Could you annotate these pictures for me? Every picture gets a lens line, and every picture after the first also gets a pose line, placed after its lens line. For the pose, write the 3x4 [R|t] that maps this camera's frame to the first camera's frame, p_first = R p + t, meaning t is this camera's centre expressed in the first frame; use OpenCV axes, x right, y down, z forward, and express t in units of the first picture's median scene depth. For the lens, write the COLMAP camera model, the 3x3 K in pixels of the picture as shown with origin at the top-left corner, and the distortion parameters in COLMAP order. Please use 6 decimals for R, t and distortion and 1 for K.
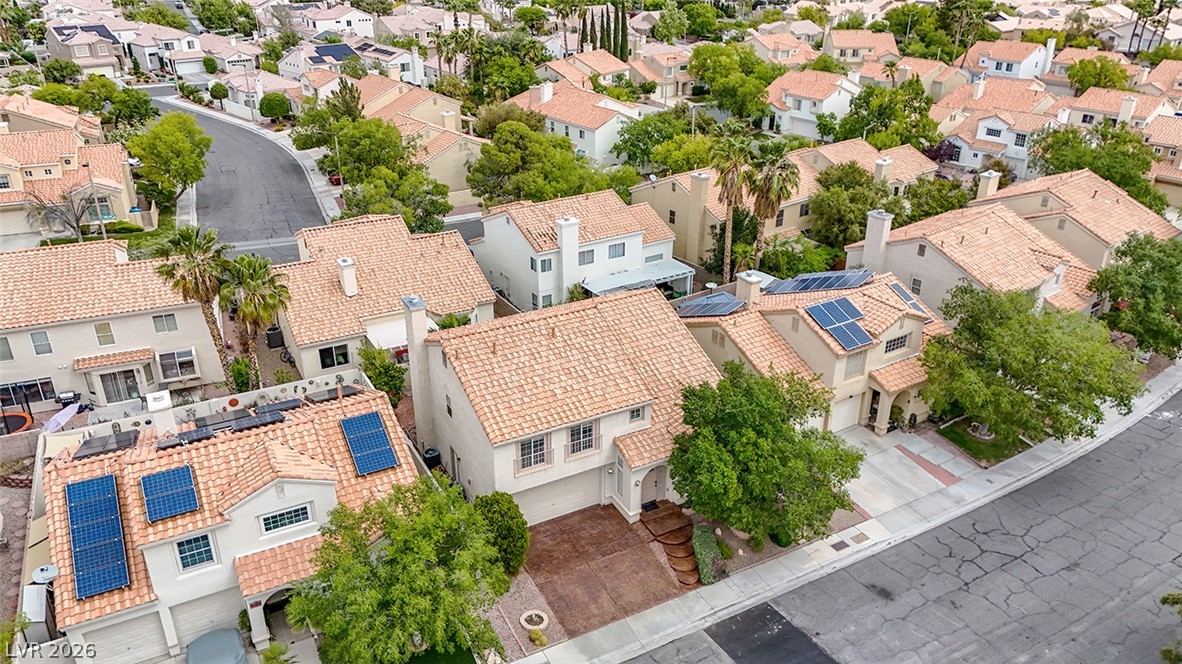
lens RADIAL K [[867.7, 0, 593.0], [0, 867.7, 336.5], [0, 0, 1]] dist [0.076816, -0.072721]
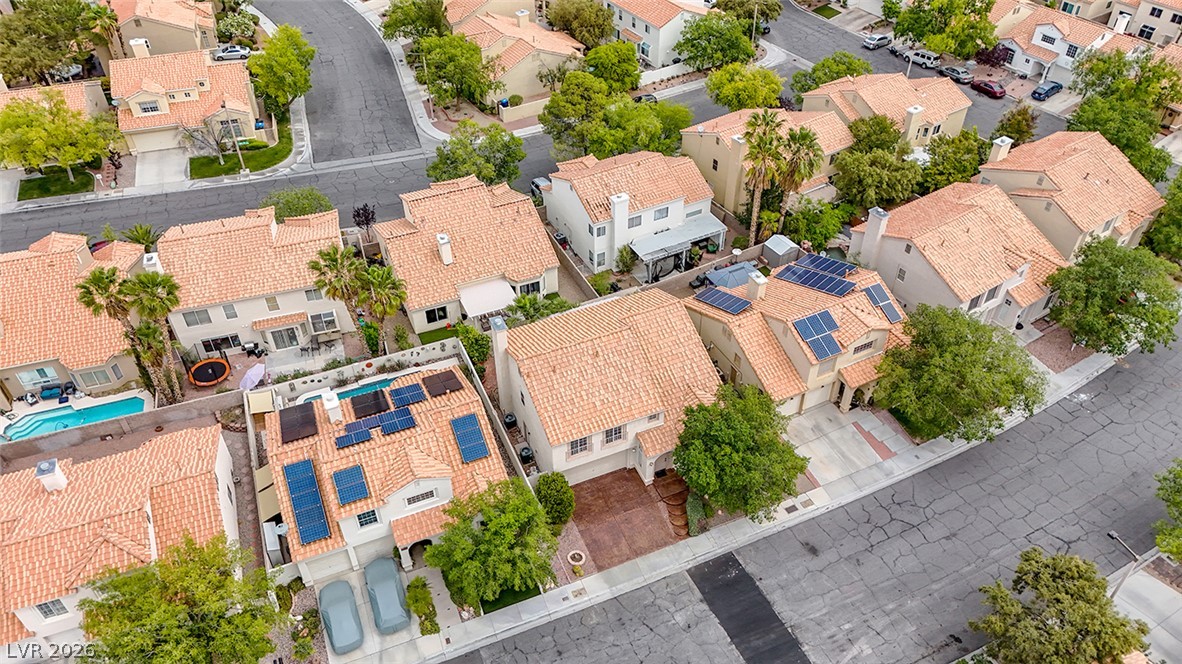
lens RADIAL K [[867.7, 0, 593.0], [0, 867.7, 336.5], [0, 0, 1]] dist [0.076816, -0.072721]
pose [[0.995981, 0.051486, -0.073284, 0.040804], [-0.029921, 0.962514, 0.269577, -0.346745], [0.084416, -0.266301, 0.960186, -0.277491]]
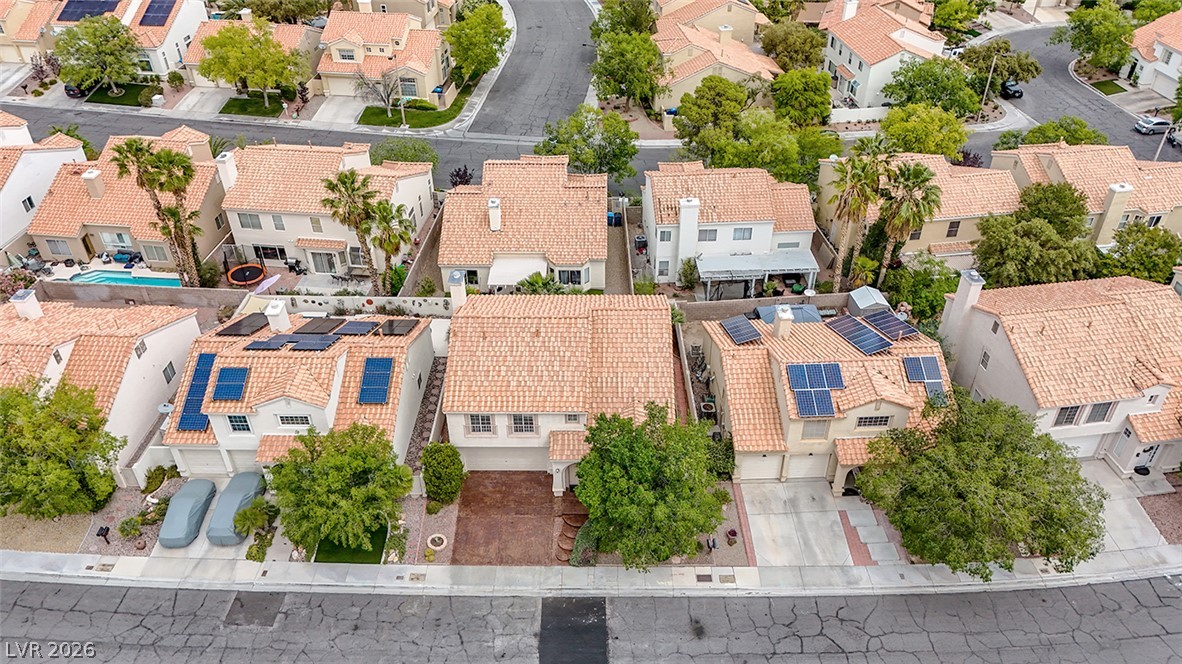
lens RADIAL K [[867.7, 0, 593.0], [0, 867.7, 336.5], [0, 0, 1]] dist [0.076816, -0.072721]
pose [[0.870425, 0.289610, -0.398104, 0.442426], [-0.205571, 0.948601, 0.240617, -0.268182], [0.447327, -0.127600, 0.885221, -0.049244]]
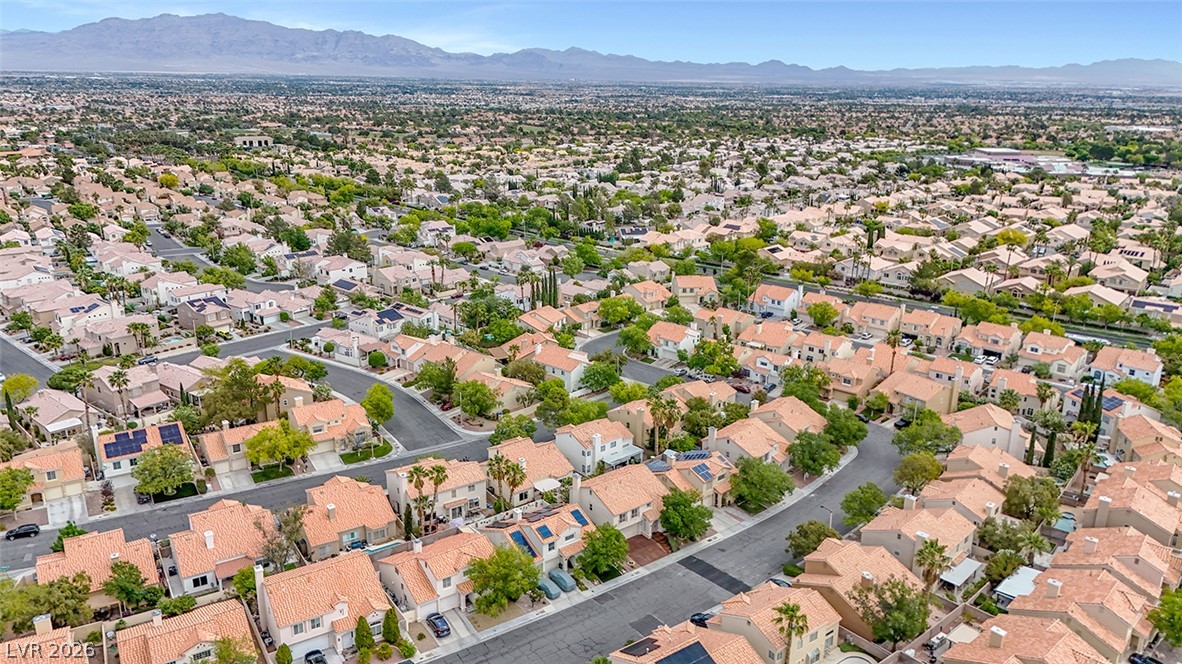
lens RADIAL K [[867.7, 0, 593.0], [0, 867.7, 336.5], [0, 0, 1]] dist [0.076816, -0.072721]
pose [[0.984681, -0.045266, 0.168385, -0.584612], [0.069775, 0.987315, -0.142617, -0.075001], [-0.159793, 0.152182, 0.975350, -1.967941]]
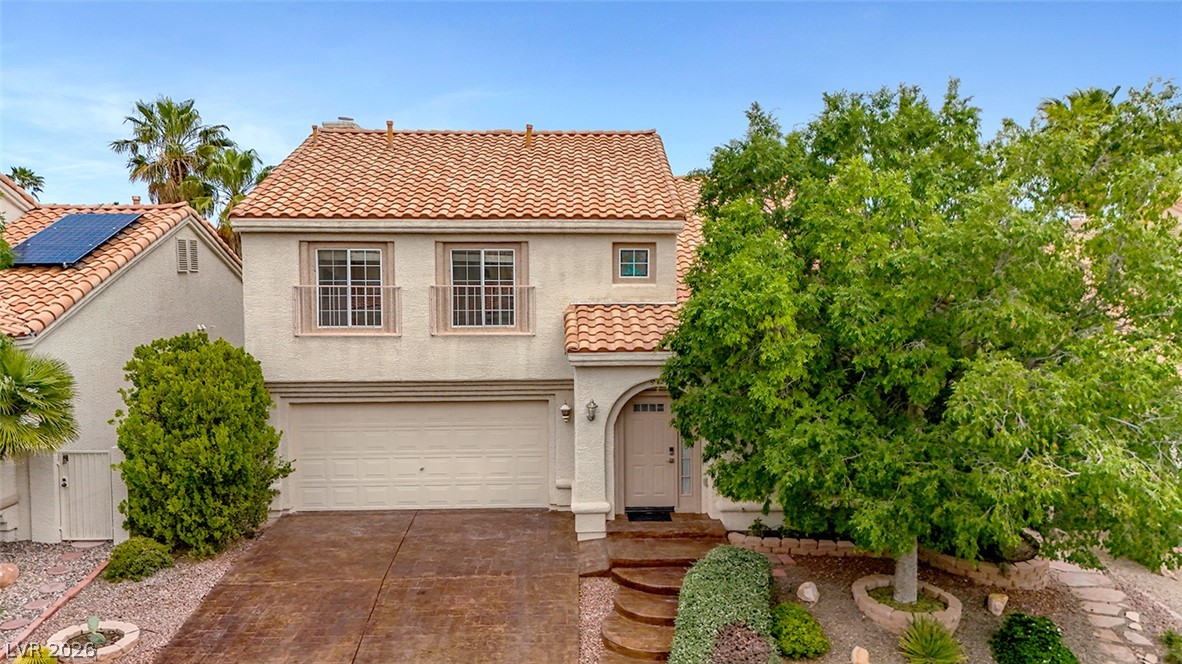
lens RADIAL K [[867.7, 0, 593.0], [0, 867.7, 336.5], [0, 0, 1]] dist [0.076816, -0.072721]
pose [[0.894146, 0.026640, -0.446981, 0.178320], [-0.194215, 0.922518, -0.333528, 0.216206], [0.403463, 0.385033, 0.830040, 0.558858]]
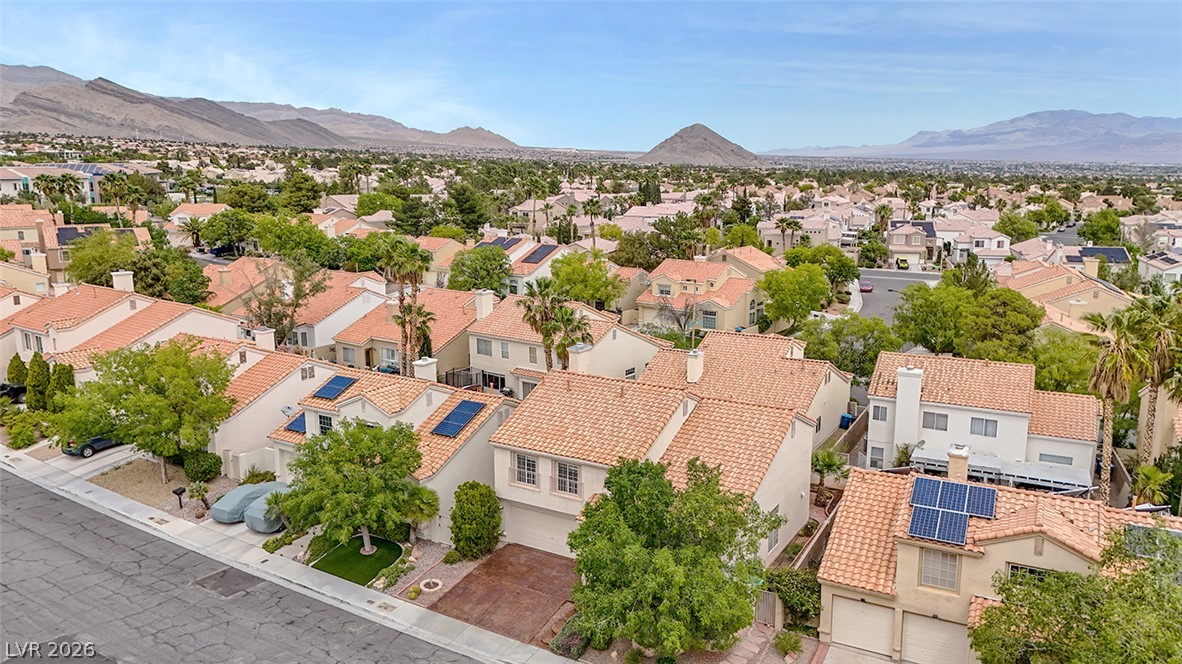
lens RADIAL K [[867.7, 0, 593.0], [0, 867.7, 336.5], [0, 0, 1]] dist [0.076816, -0.072721]
pose [[0.512585, 0.166943, -0.842251, 0.710329], [-0.370505, 0.927900, -0.041565, -0.009746], [0.774586, 0.333364, 0.537481, 0.318750]]
